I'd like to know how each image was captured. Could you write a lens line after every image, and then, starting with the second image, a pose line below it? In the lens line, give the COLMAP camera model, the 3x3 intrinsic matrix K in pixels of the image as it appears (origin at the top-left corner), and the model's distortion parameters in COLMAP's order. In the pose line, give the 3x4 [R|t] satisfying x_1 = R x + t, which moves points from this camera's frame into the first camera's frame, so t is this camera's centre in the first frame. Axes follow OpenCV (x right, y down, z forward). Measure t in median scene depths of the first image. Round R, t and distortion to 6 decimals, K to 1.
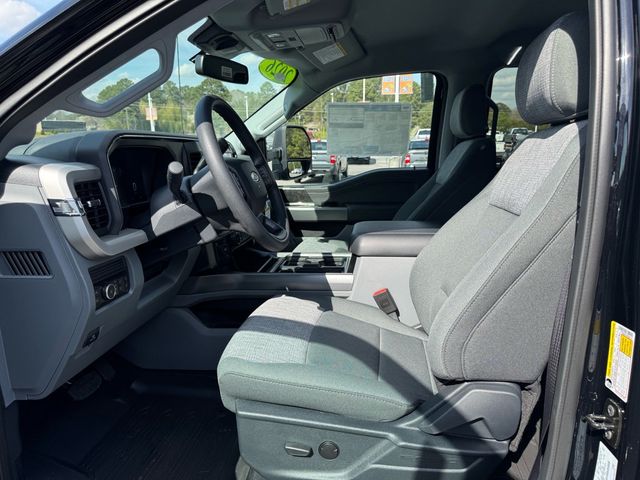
lens RADIAL K [[458.5, 0, 340.2], [0, 458.5, 241.2], [0, 0, 1]] dist [0.006061, -0.003651]
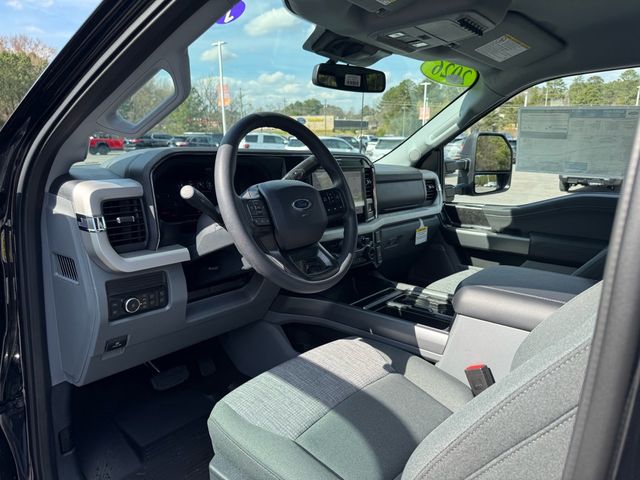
lens RADIAL K [[467.5, 0, 320.0], [0, 467.5, 240.0], [0, 0, 1]] dist [0.005742, -0.015349]
pose [[0.835077, 0.136365, -0.532965, 0.202606], [-0.139118, 0.989649, 0.035236, -0.067796], [0.532253, 0.044720, 0.845403, 0.169335]]
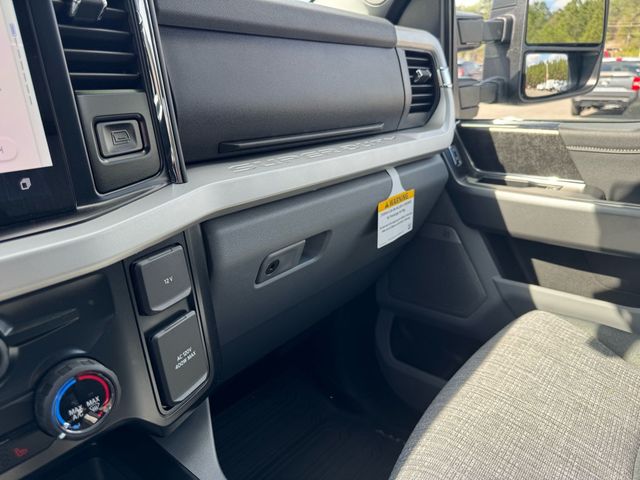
lens RADIAL K [[467.5, 0, 320.0], [0, 467.5, 240.0], [0, 0, 1]] dist [0.005742, -0.015349]
pose [[0.847641, 0.163758, -0.504666, -0.065013], [-0.095404, 0.982717, 0.158638, -0.111533], [0.521922, -0.086321, 0.848614, 0.927498]]
